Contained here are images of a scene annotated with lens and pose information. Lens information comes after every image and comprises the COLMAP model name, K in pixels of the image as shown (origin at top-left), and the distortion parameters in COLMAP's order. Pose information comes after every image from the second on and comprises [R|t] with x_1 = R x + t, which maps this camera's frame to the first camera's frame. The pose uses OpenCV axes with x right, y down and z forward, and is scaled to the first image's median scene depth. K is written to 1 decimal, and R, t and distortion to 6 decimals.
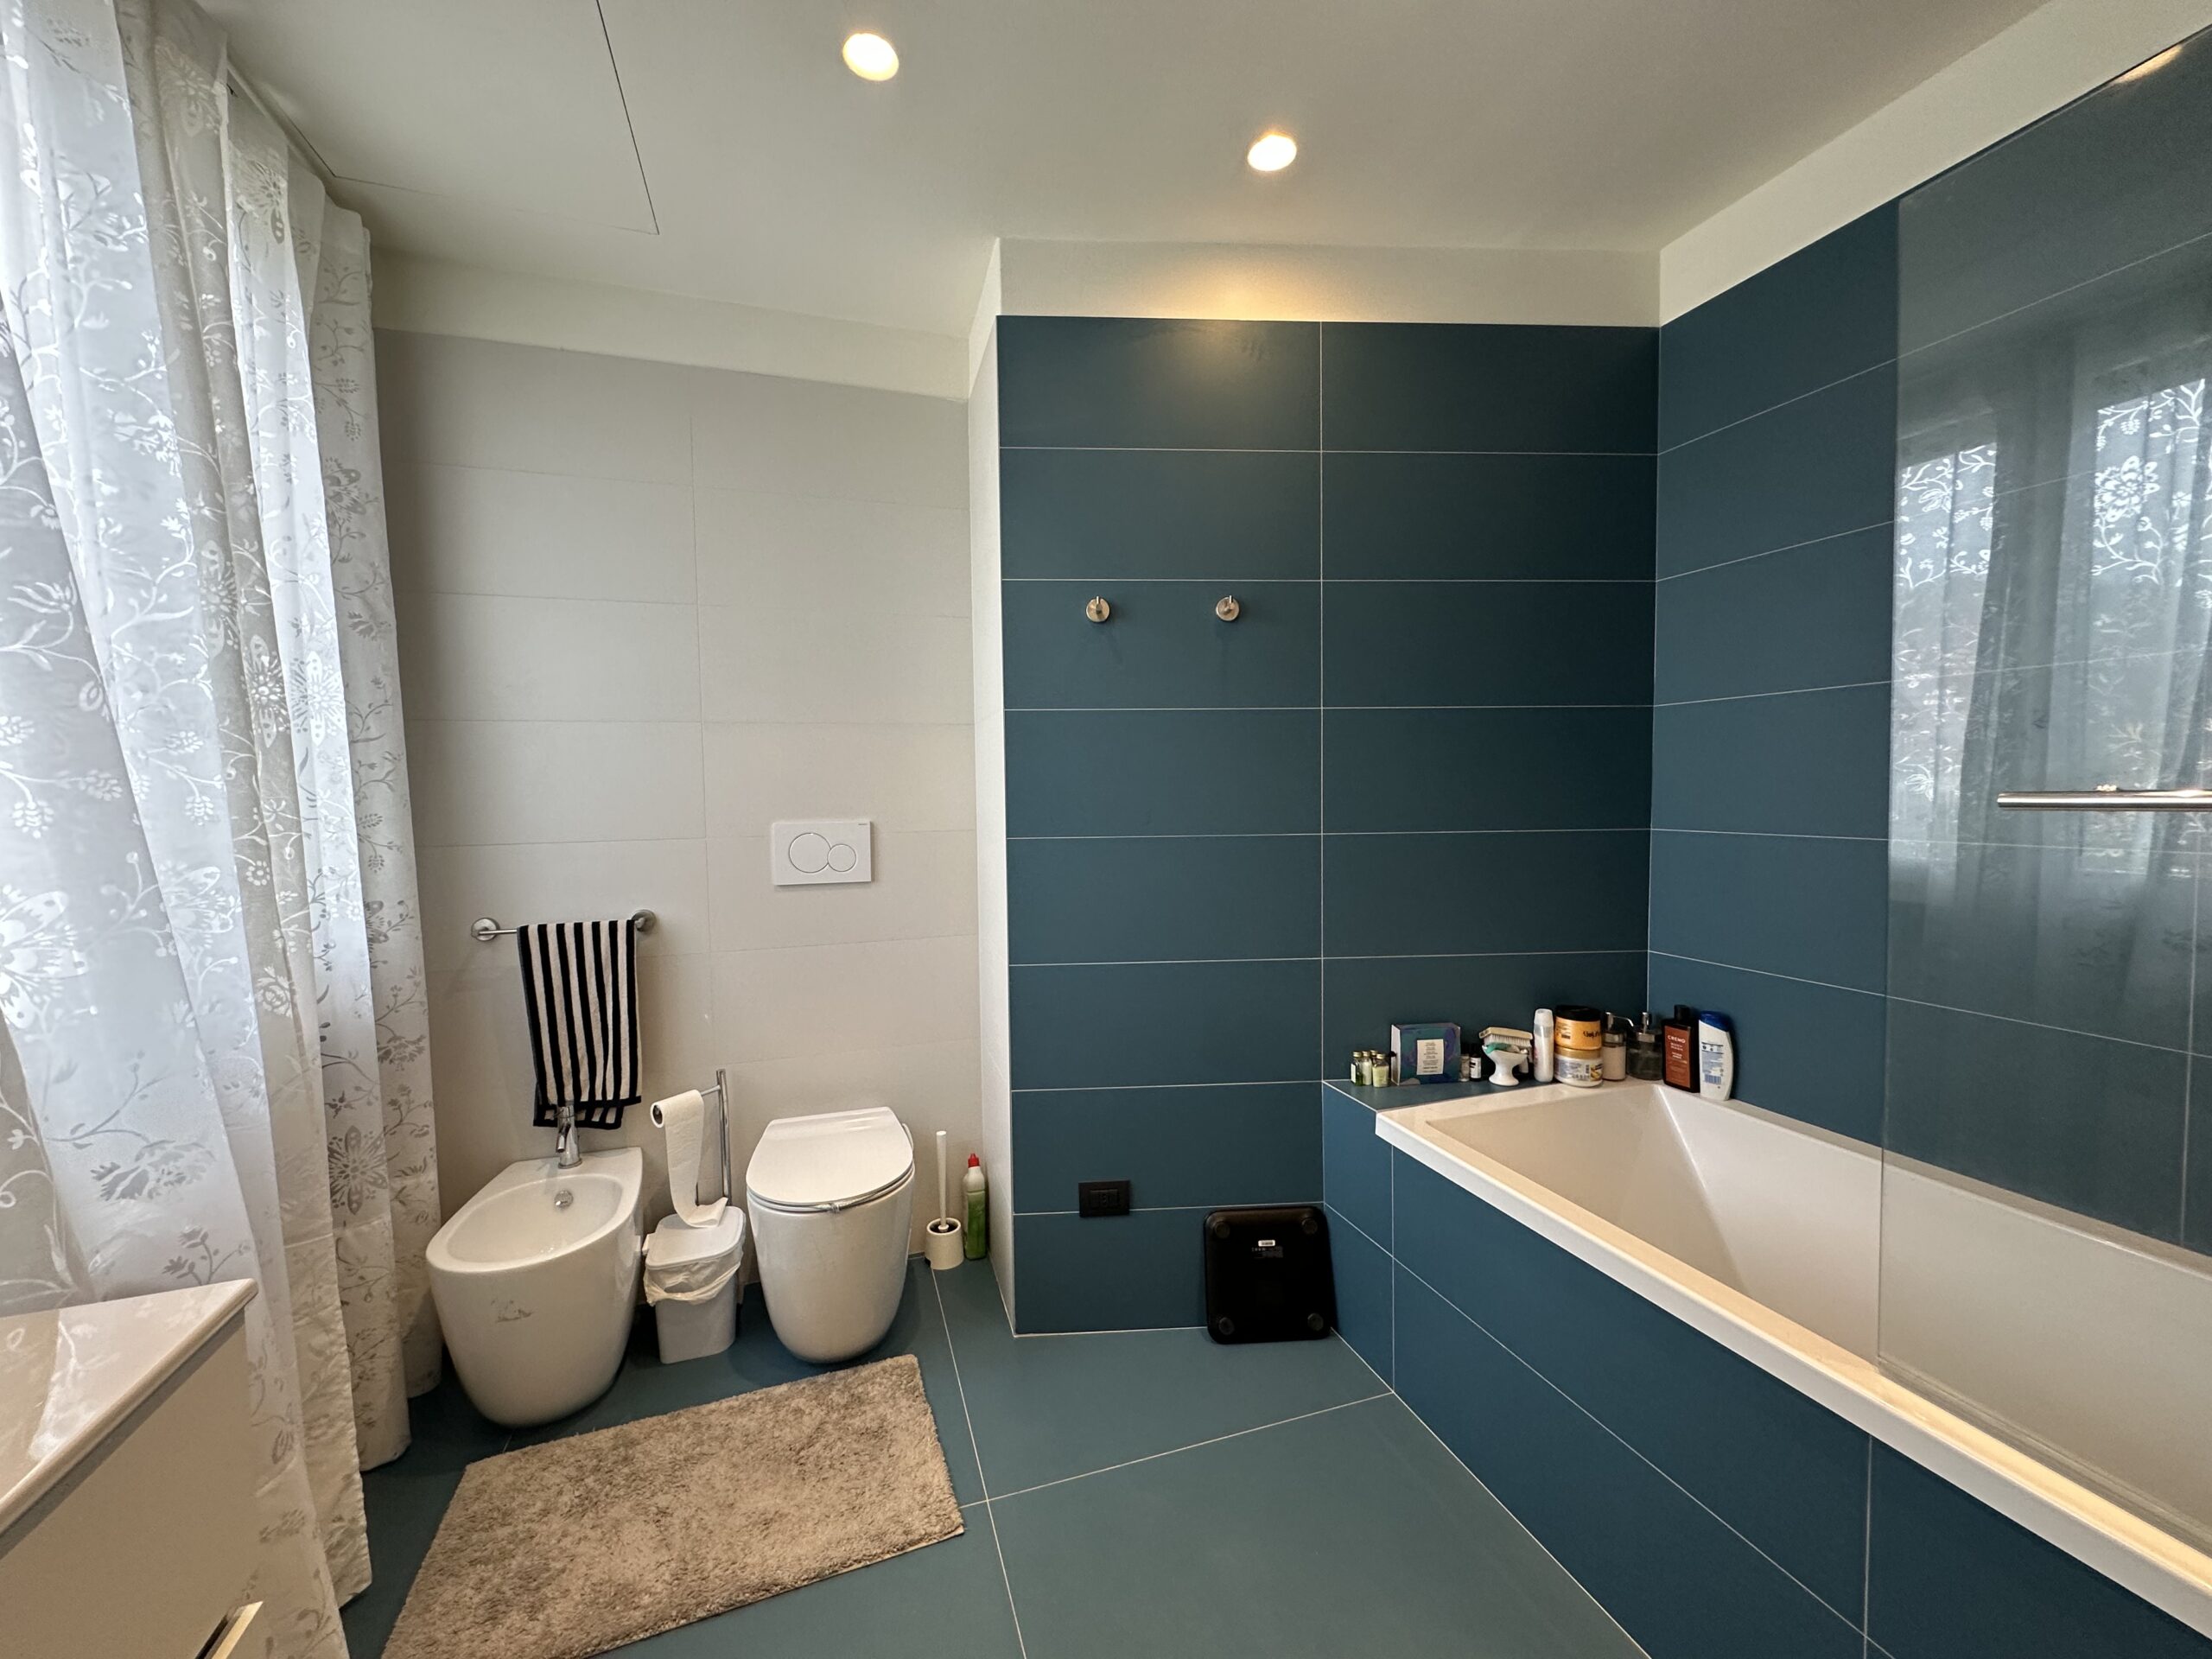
lens RADIAL K [[880.9, 0, 1109.7], [0, 880.9, 827.0], [0, 0, 1]] dist [-0.002234, 0.000562]
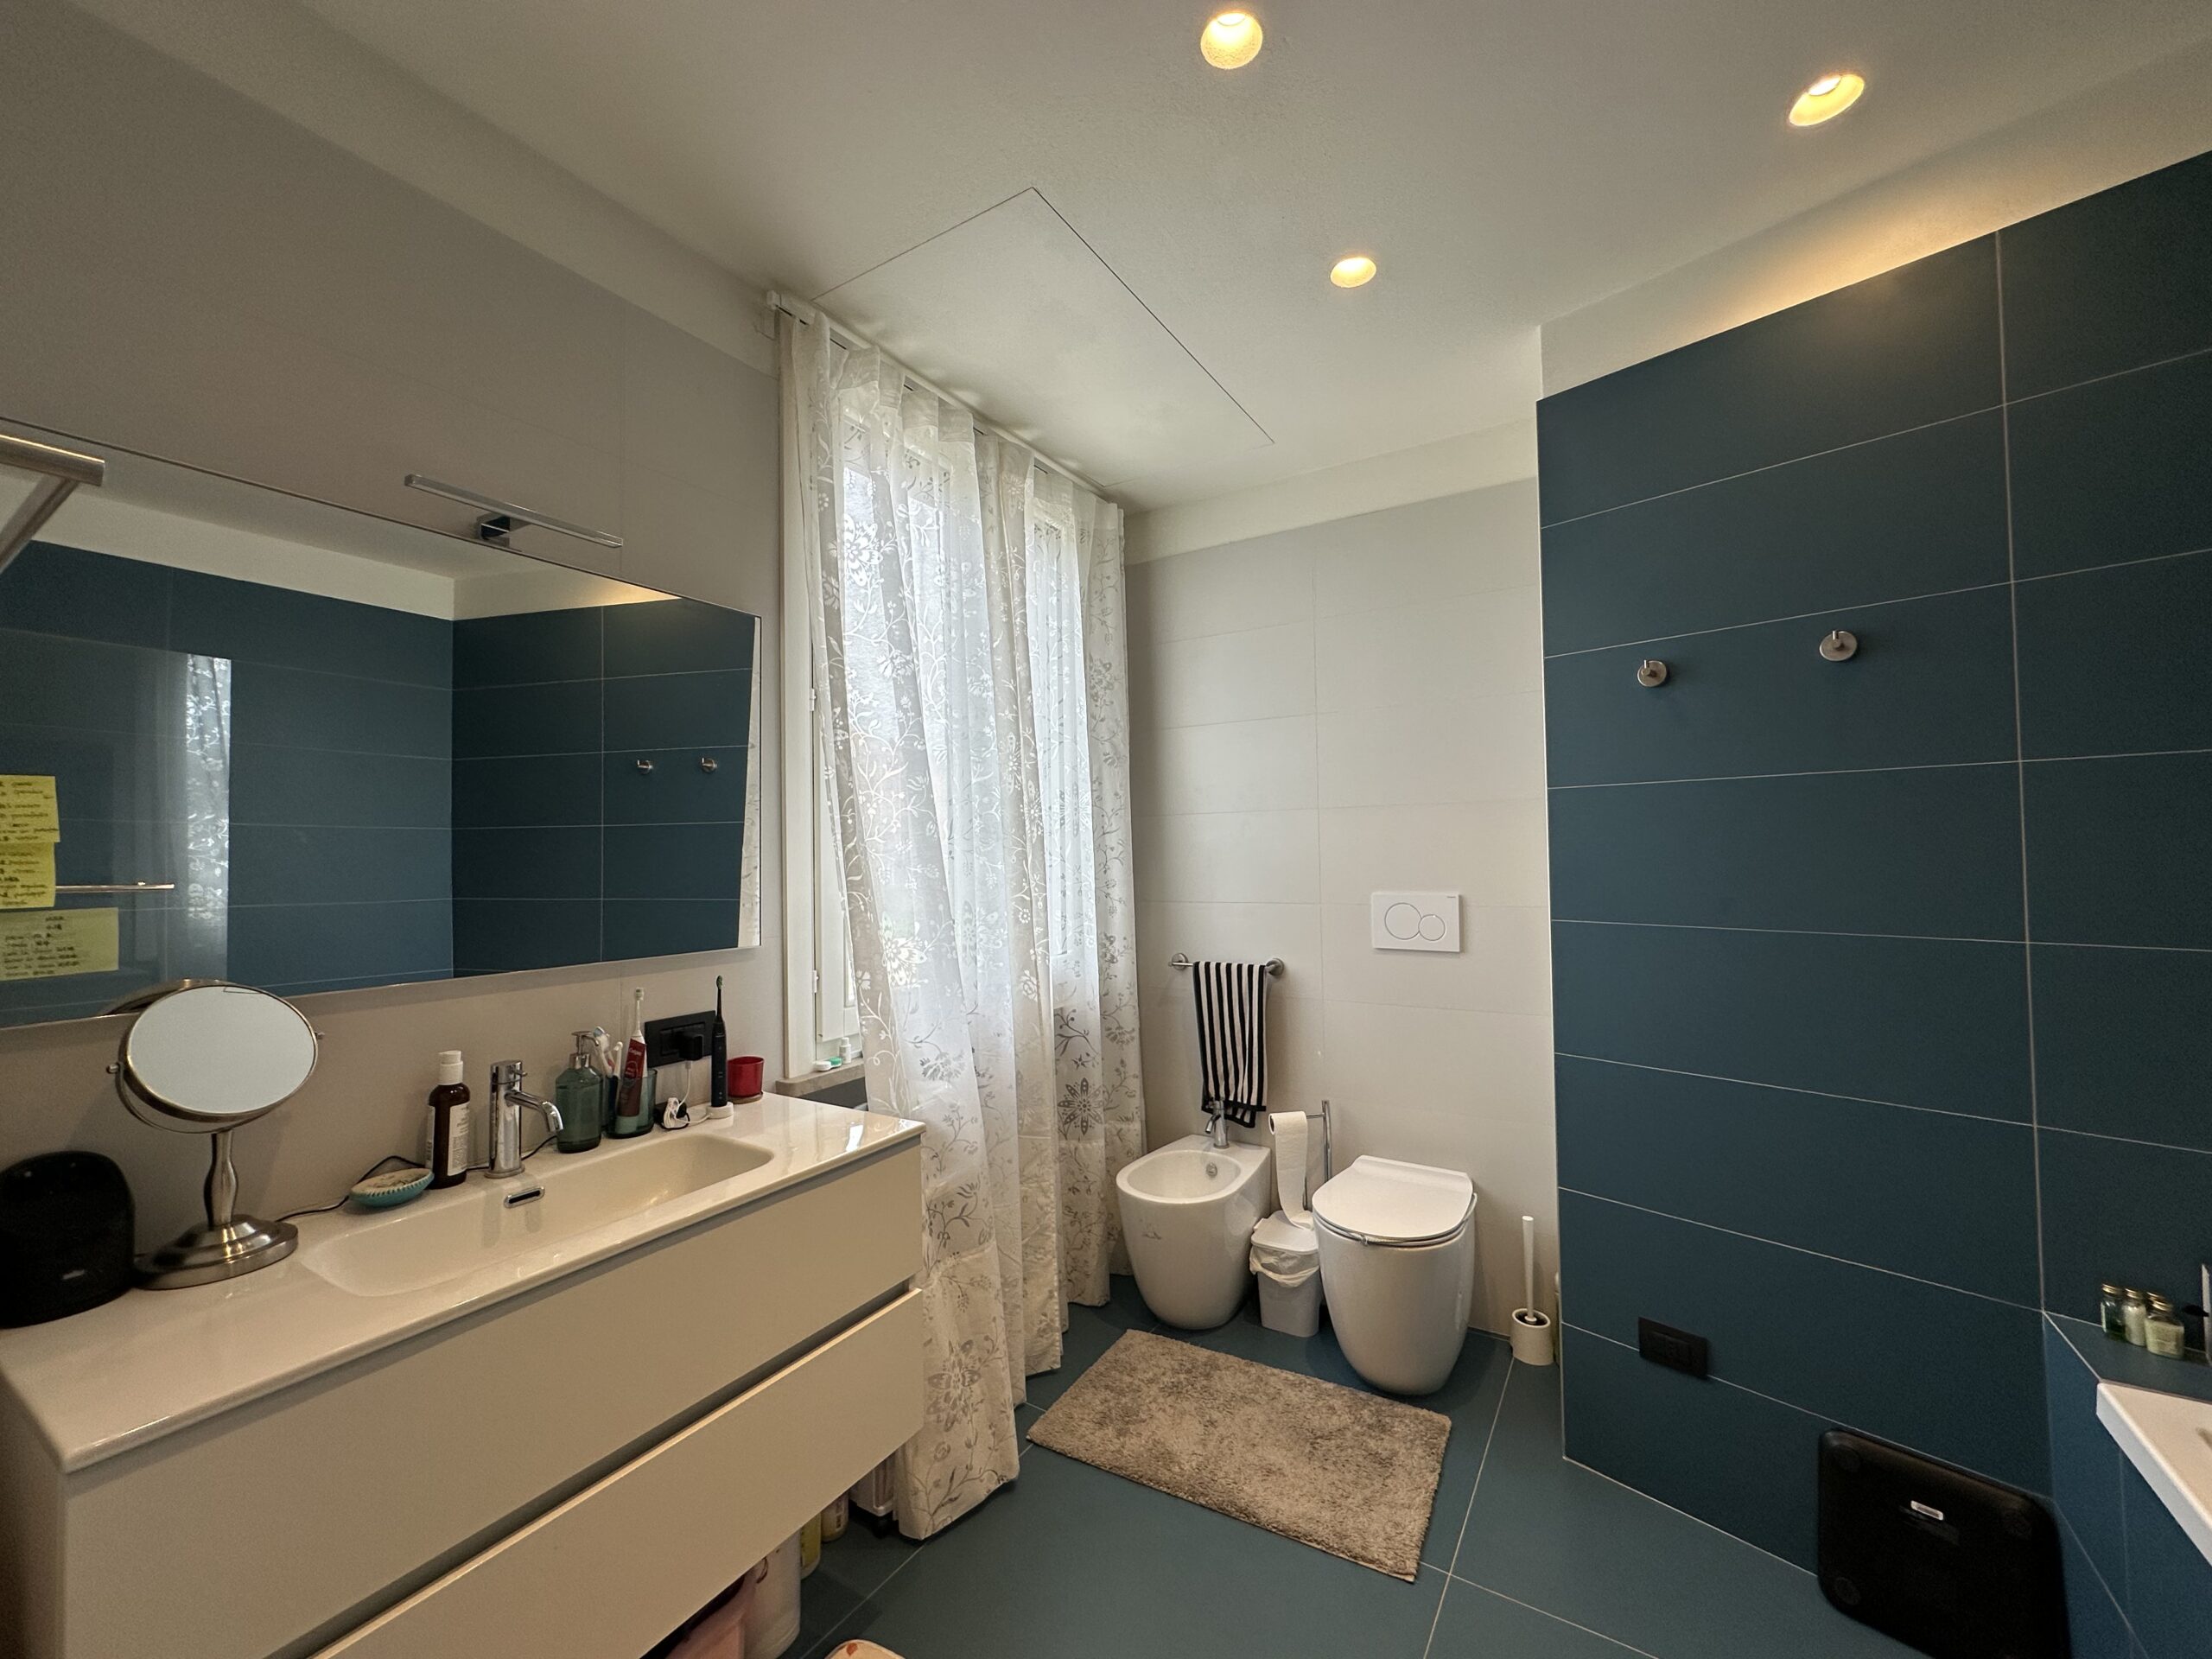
lens RADIAL K [[880.9, 0, 1109.7], [0, 880.9, 827.0], [0, 0, 1]] dist [-0.002234, 0.000562]
pose [[0.636205, -0.018241, -0.771305, 0.337118], [-0.028016, 0.998515, -0.046723, -0.032127], [0.771011, 0.051334, 0.634749, 0.004875]]
